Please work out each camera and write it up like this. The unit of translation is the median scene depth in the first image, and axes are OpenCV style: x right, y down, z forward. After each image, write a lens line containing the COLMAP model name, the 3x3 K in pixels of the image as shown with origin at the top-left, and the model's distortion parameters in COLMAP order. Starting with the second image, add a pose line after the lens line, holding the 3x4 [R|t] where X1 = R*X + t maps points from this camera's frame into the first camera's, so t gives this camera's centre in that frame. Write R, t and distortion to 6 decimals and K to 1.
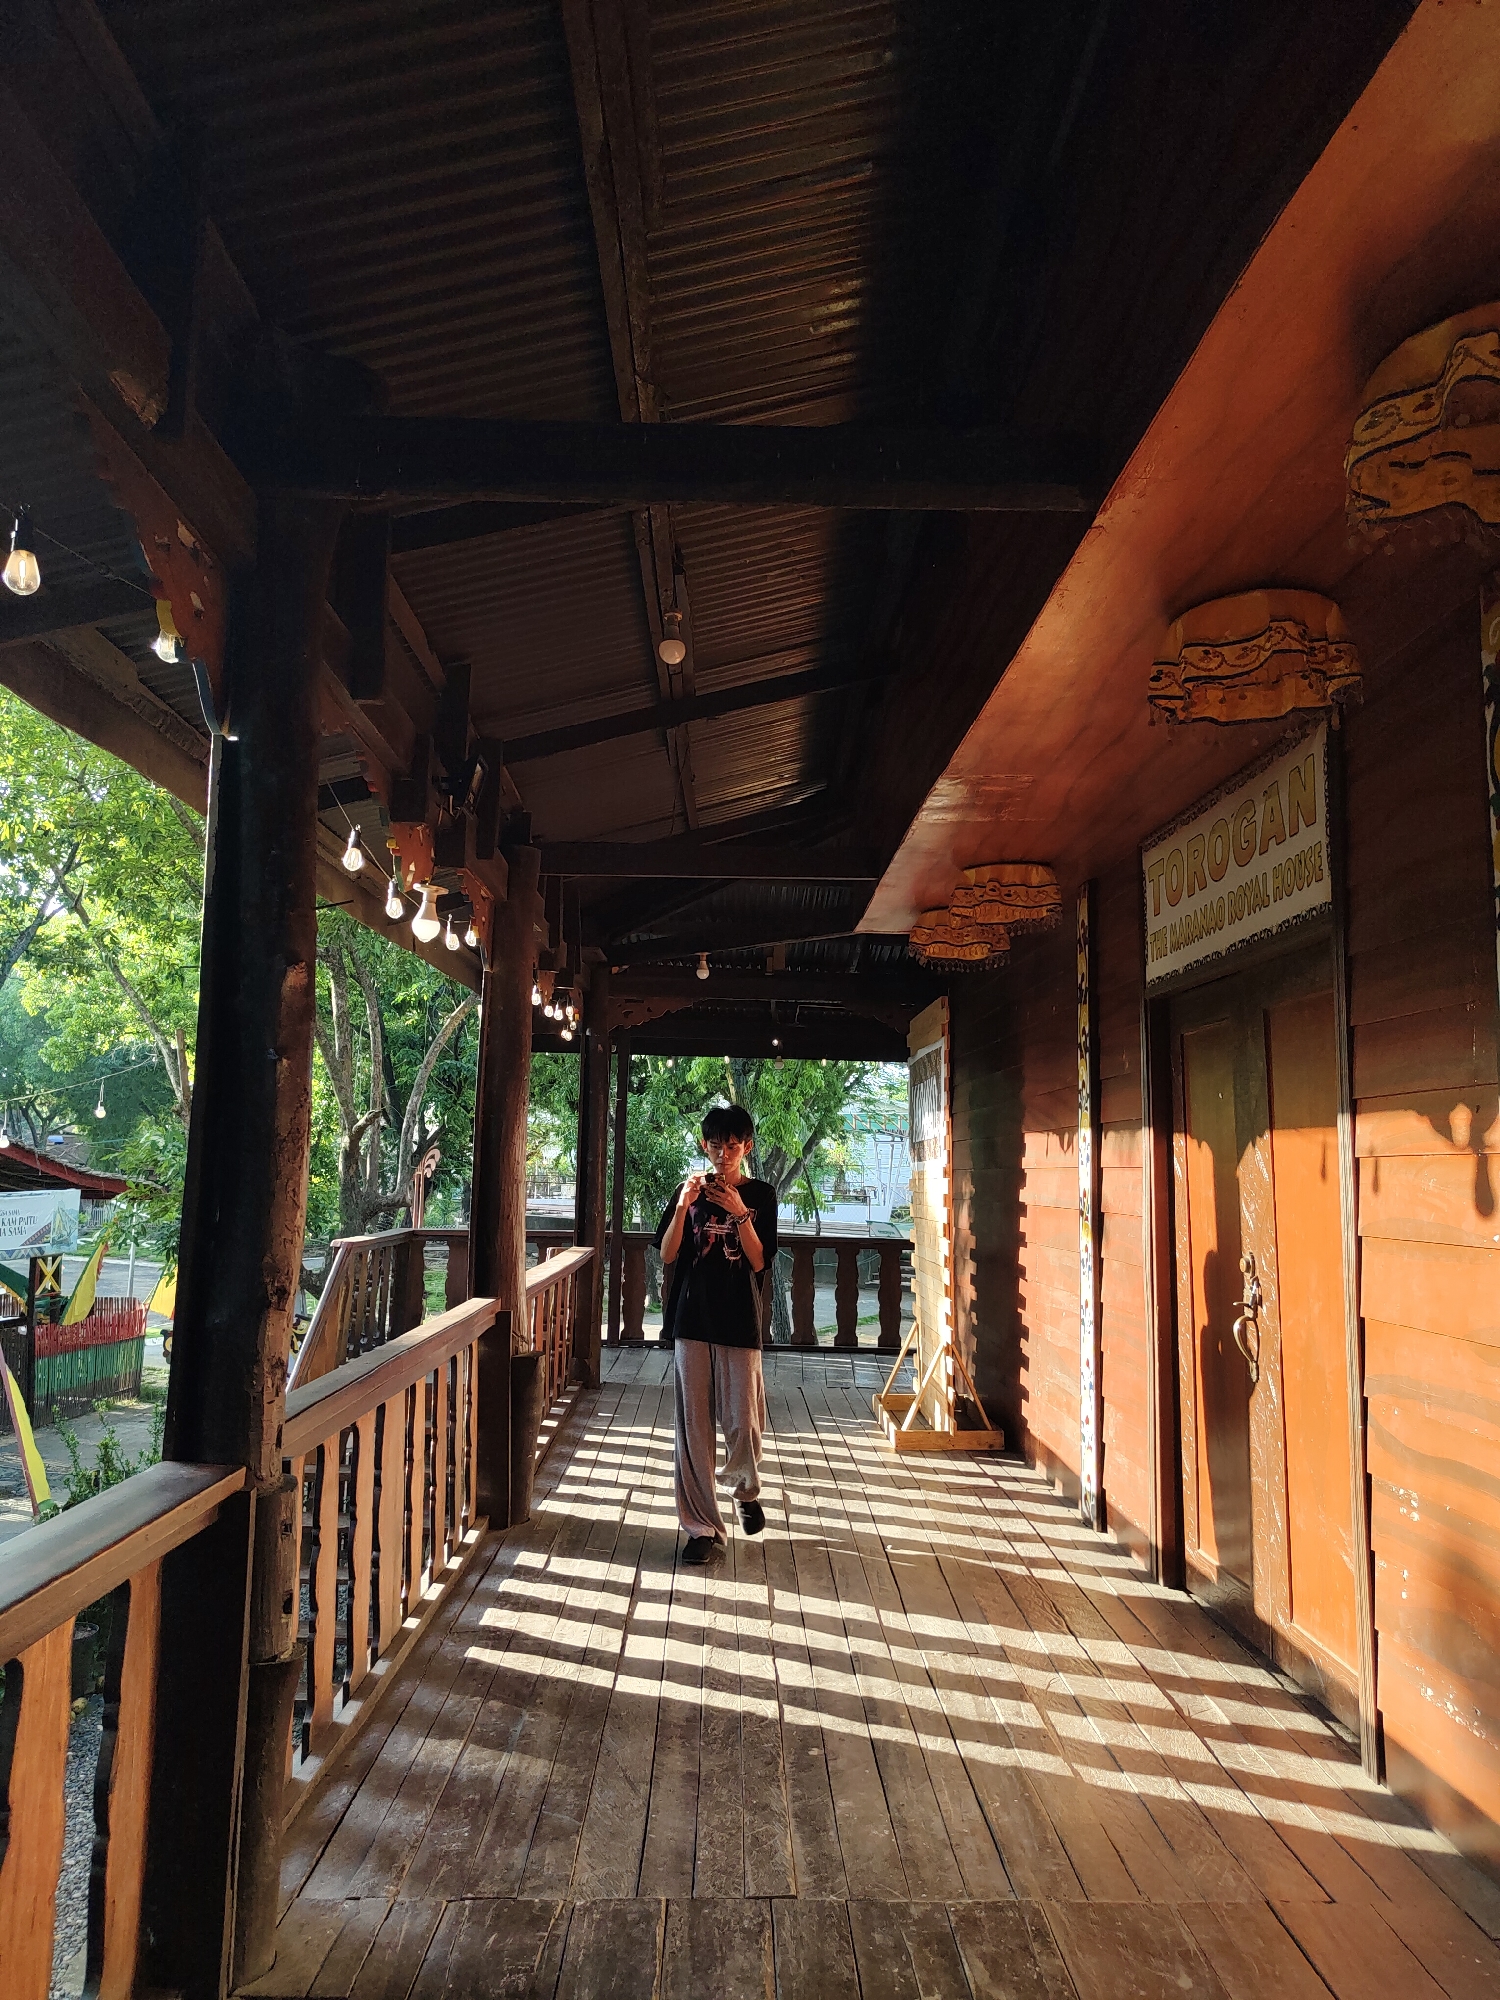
lens RADIAL K [[1307.8, 0, 750.0], [0, 1307.8, 1000.0], [0, 0, 1]] dist [0.002914, -0.030186]
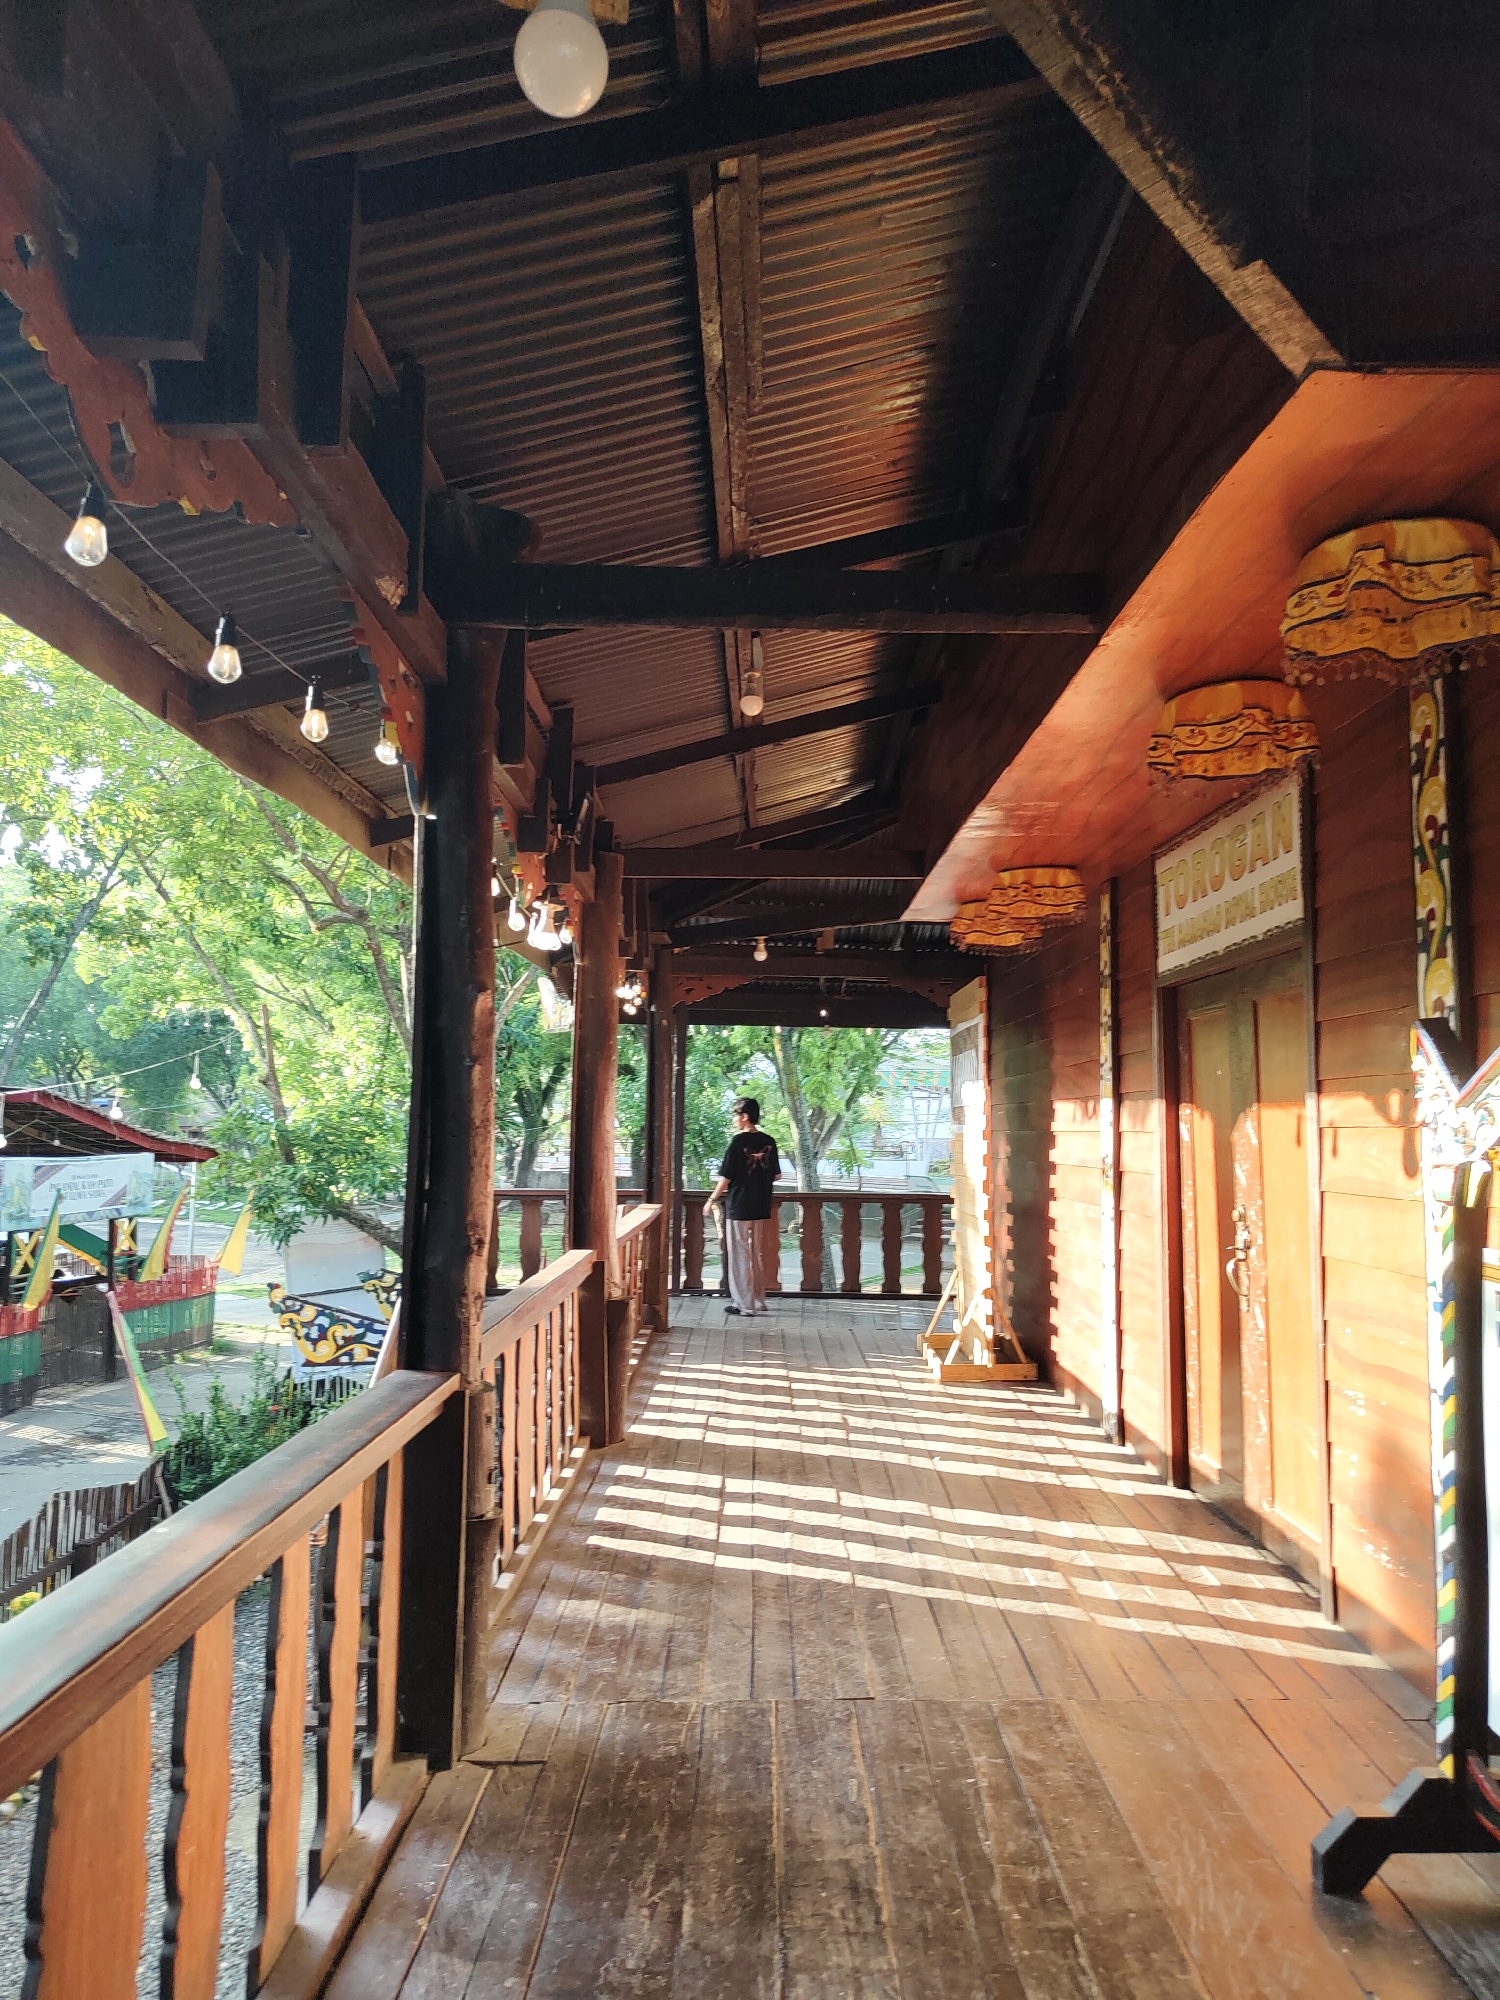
lens RADIAL K [[1391.8, 0, 750.0], [0, 1391.8, 1000.0], [0, 0, 1]] dist [0.001851, -0.057261]
pose [[0.999830, -0.011006, -0.014796, -0.040684], [0.011635, 0.999000, 0.043171, -0.048453], [0.014306, -0.043336, 0.998958, -0.240795]]
